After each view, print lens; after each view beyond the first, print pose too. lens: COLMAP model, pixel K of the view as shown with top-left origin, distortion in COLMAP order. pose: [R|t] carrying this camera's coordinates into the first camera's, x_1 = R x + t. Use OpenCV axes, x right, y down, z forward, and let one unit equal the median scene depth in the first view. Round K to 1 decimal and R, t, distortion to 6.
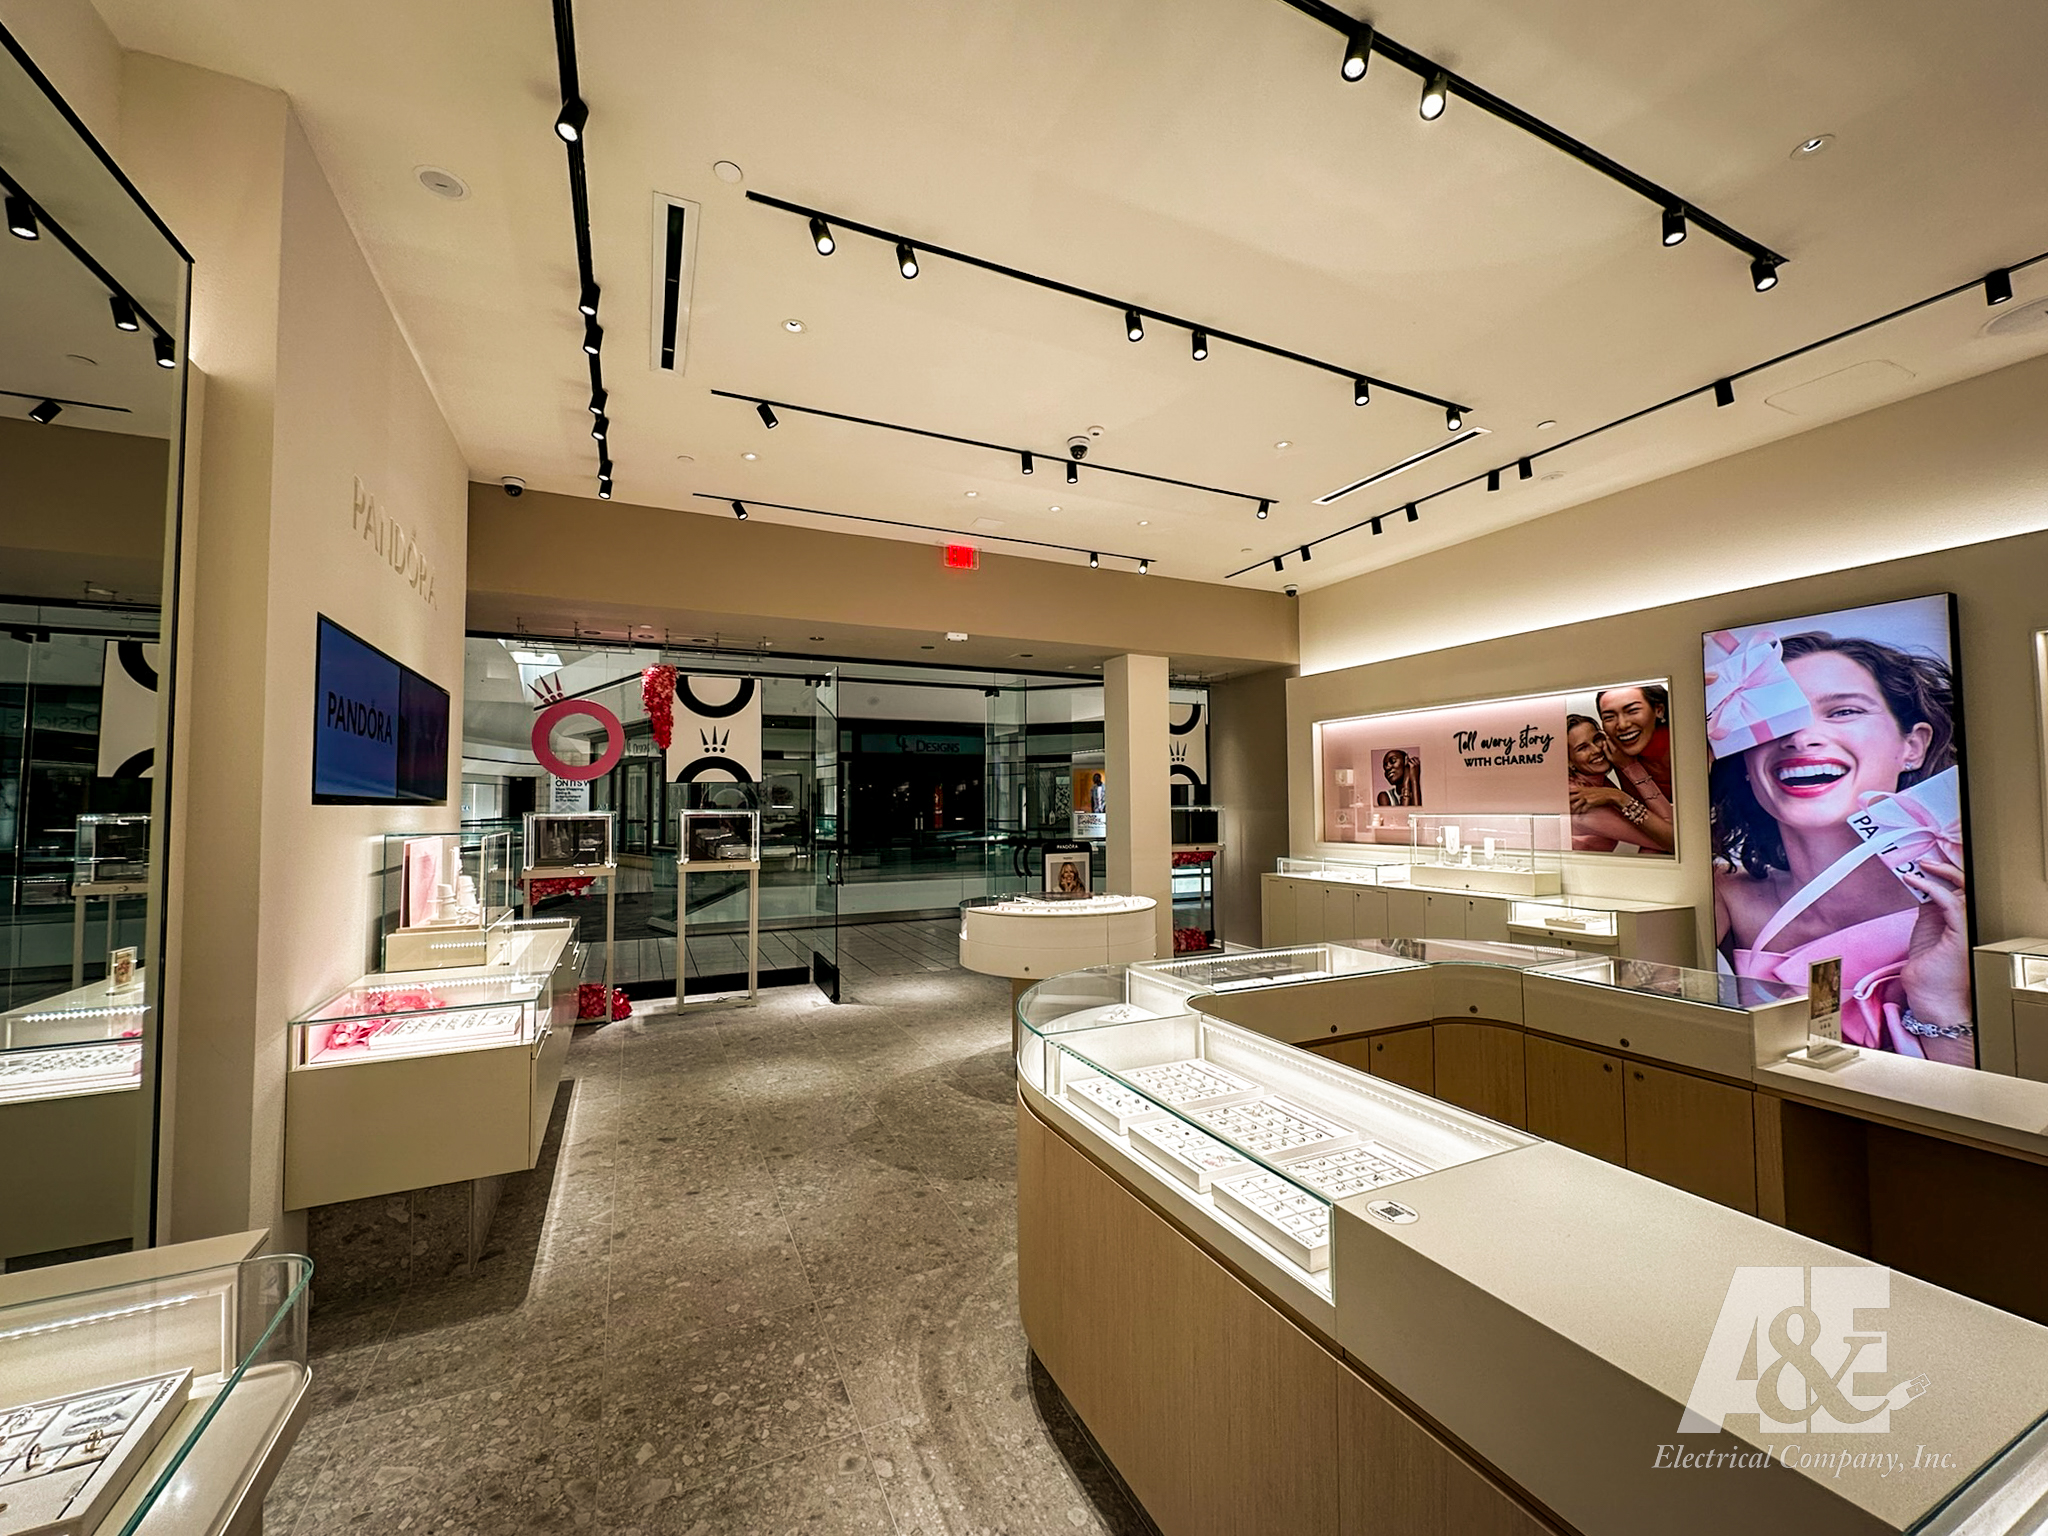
lens RADIAL K [[814.6, 0, 1022.4], [0, 814.6, 770.0], [0, 0, 1]] dist [-0.006253, 0.001985]
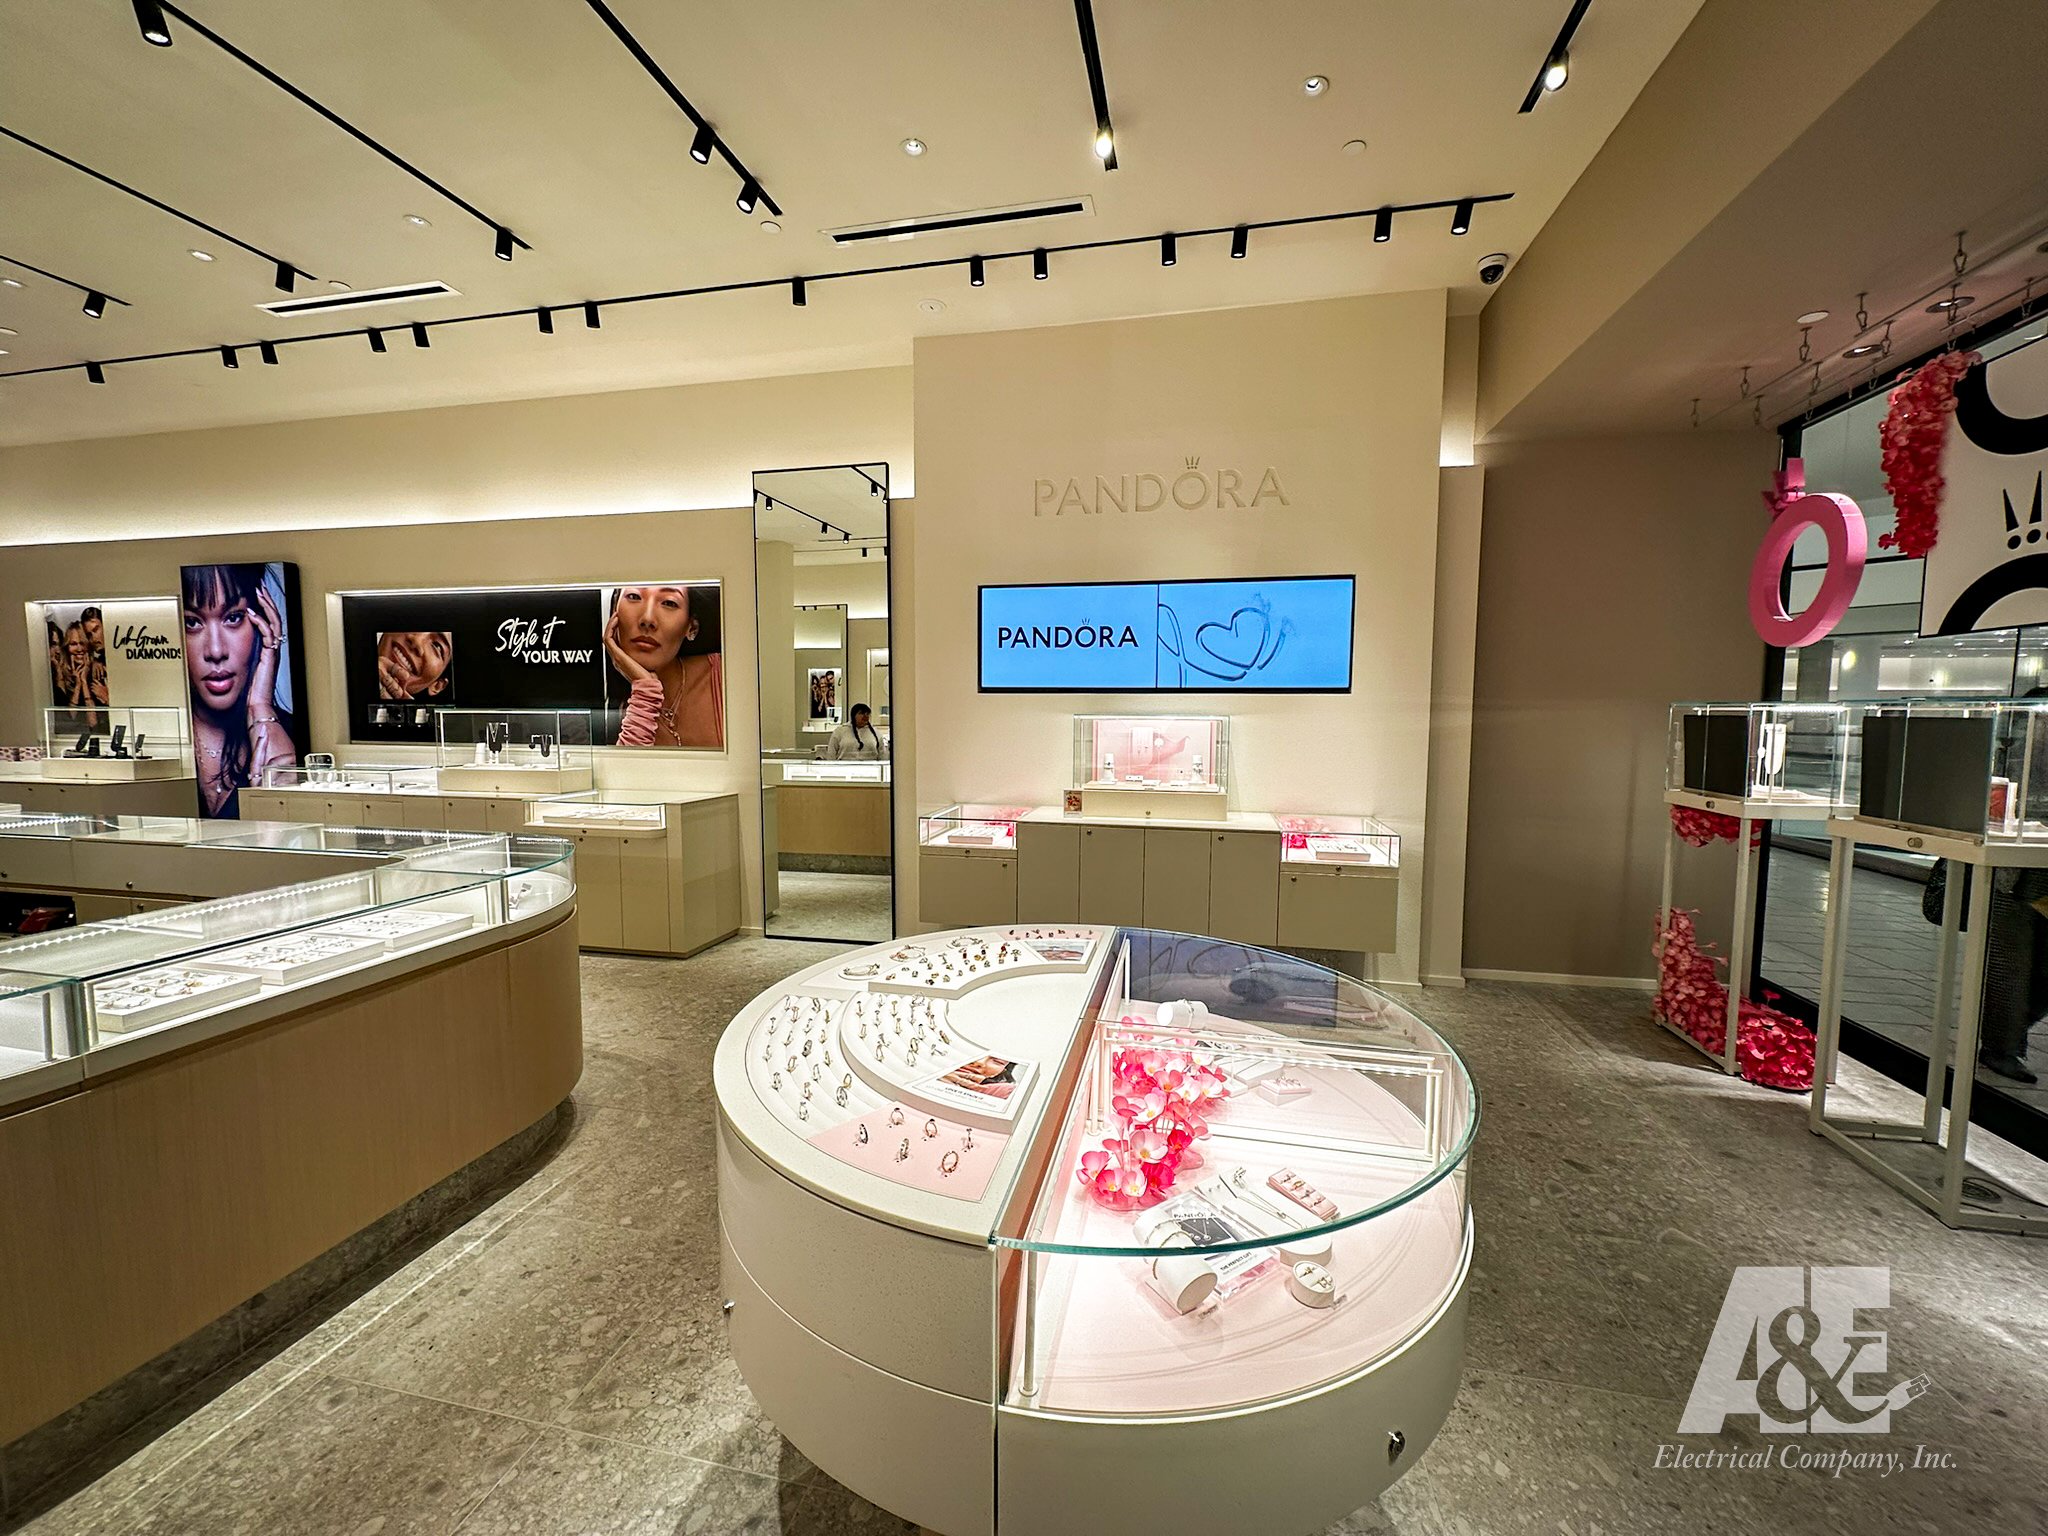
lens RADIAL K [[814.6, 0, 1027.0], [0, 814.6, 770.2], [0, 0, 1]] dist [-0.006253, 0.001985]
pose [[-0.610505, 0.065425, -0.789306, 0.310493], [0.032949, 0.997818, 0.057223, 0.068401], [0.791327, 0.008927, -0.611328, 1.318997]]
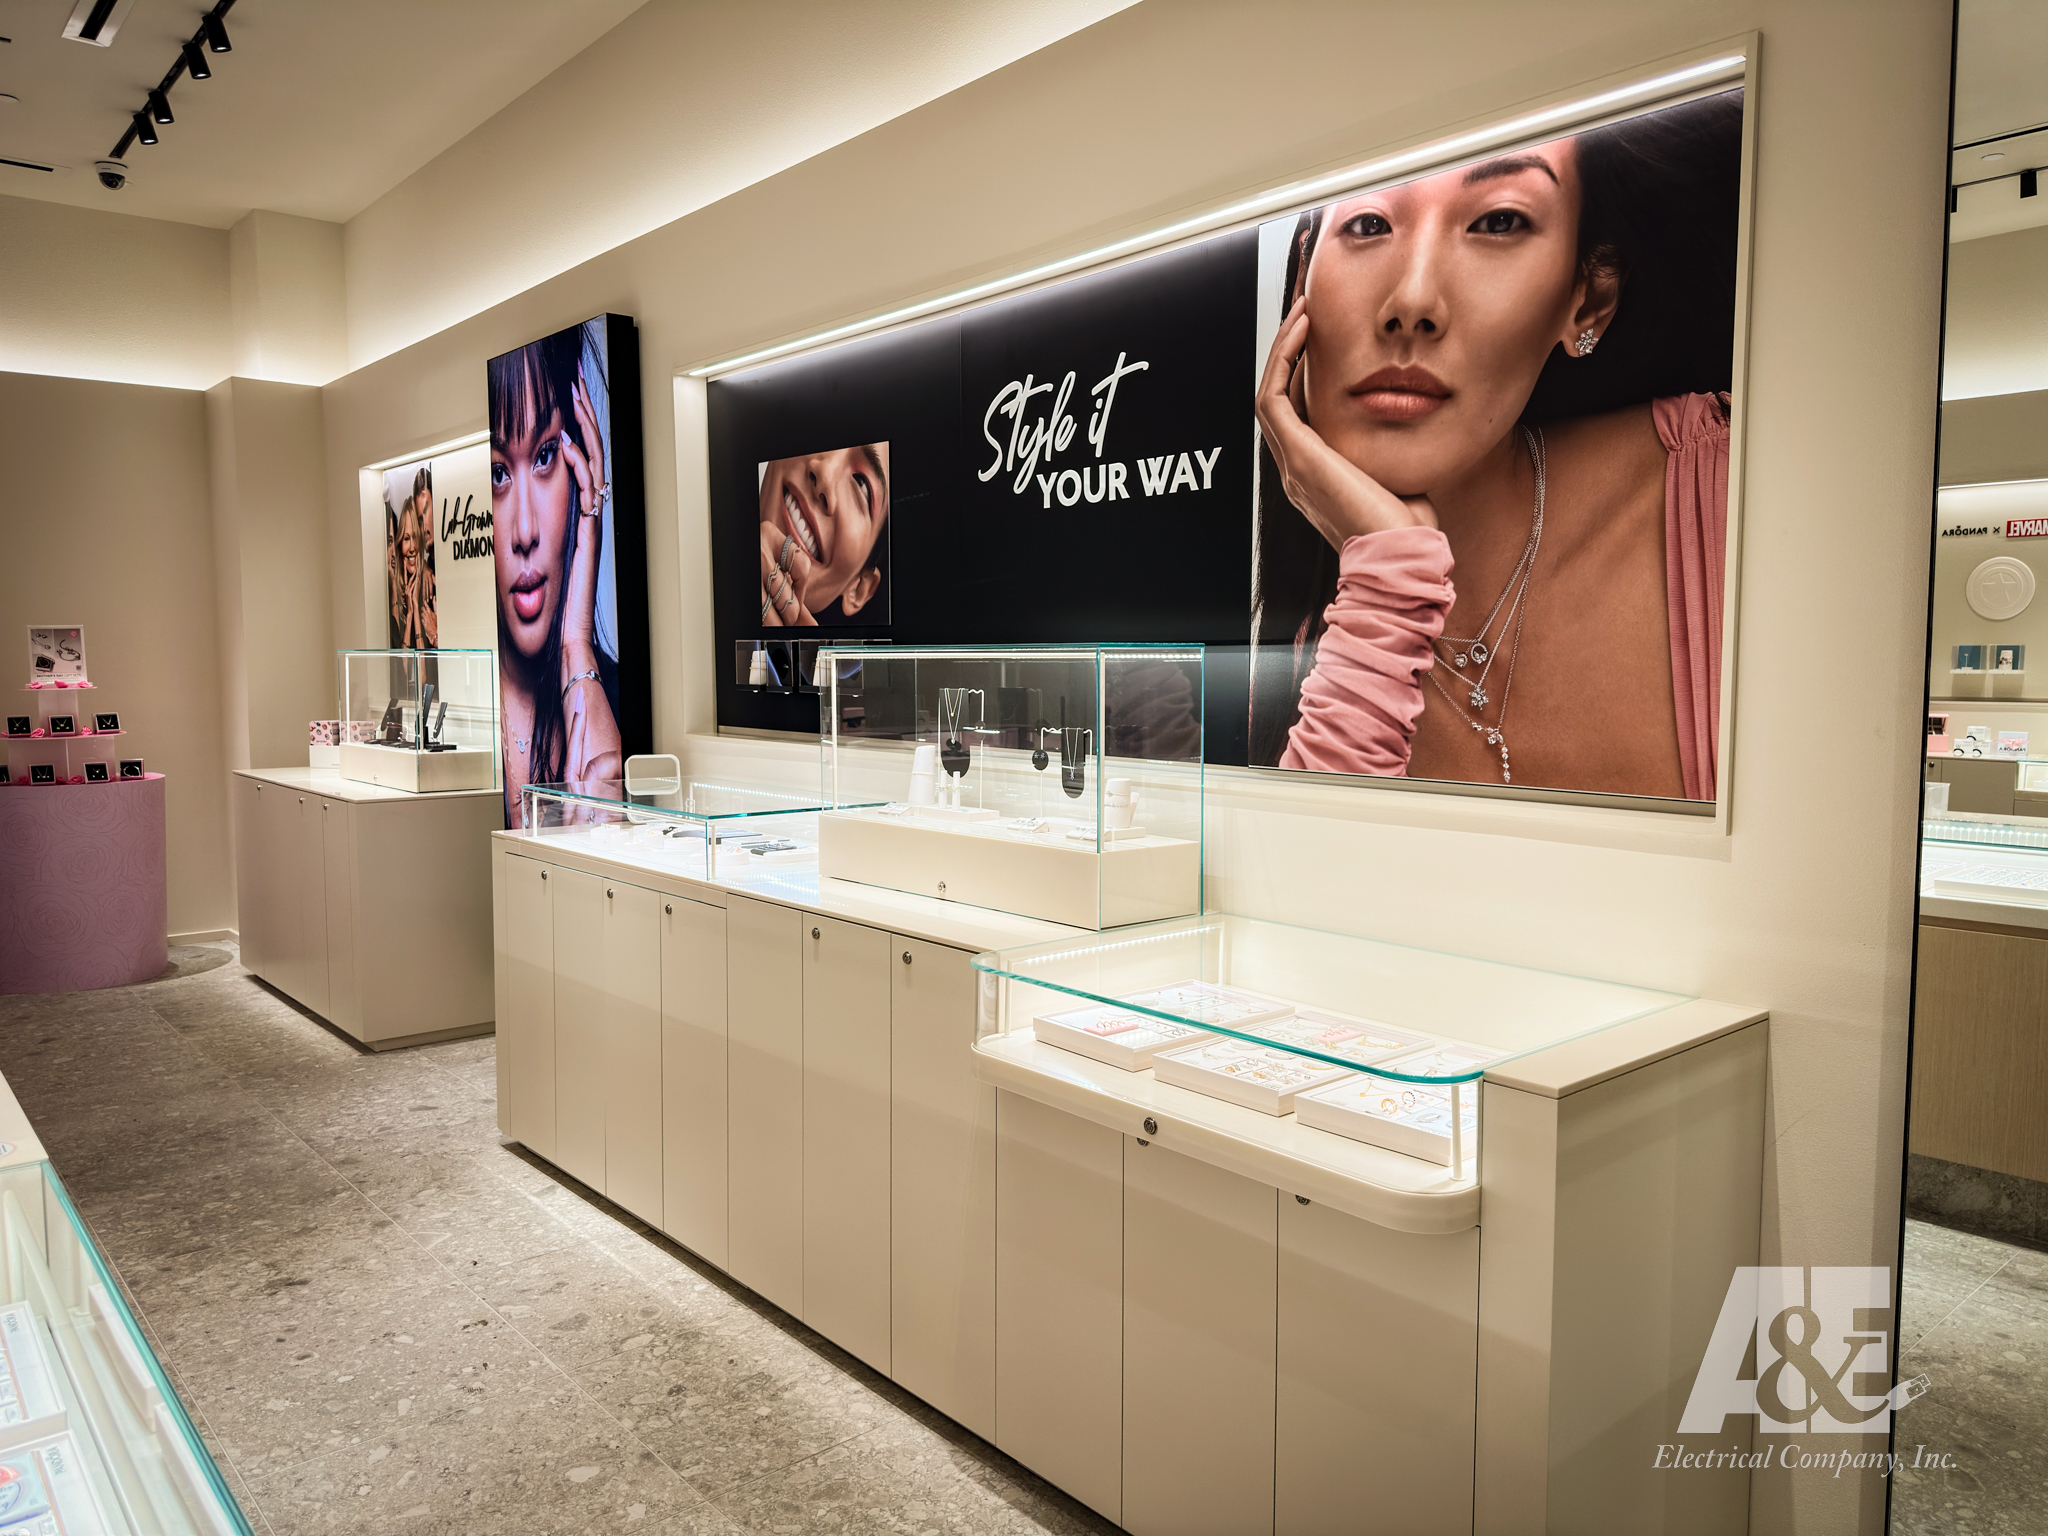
lens RADIAL K [[1457.3, 0, 1003.9], [0, 1457.3, 777.6], [0, 0, 1]] dist [0.085391, -0.109775]
pose [[-0.965990, 0.033624, -0.256385, -0.013653], [0.021988, 0.998600, 0.048118, 0.050429], [0.257644, 0.040844, -0.965376, 0.637732]]
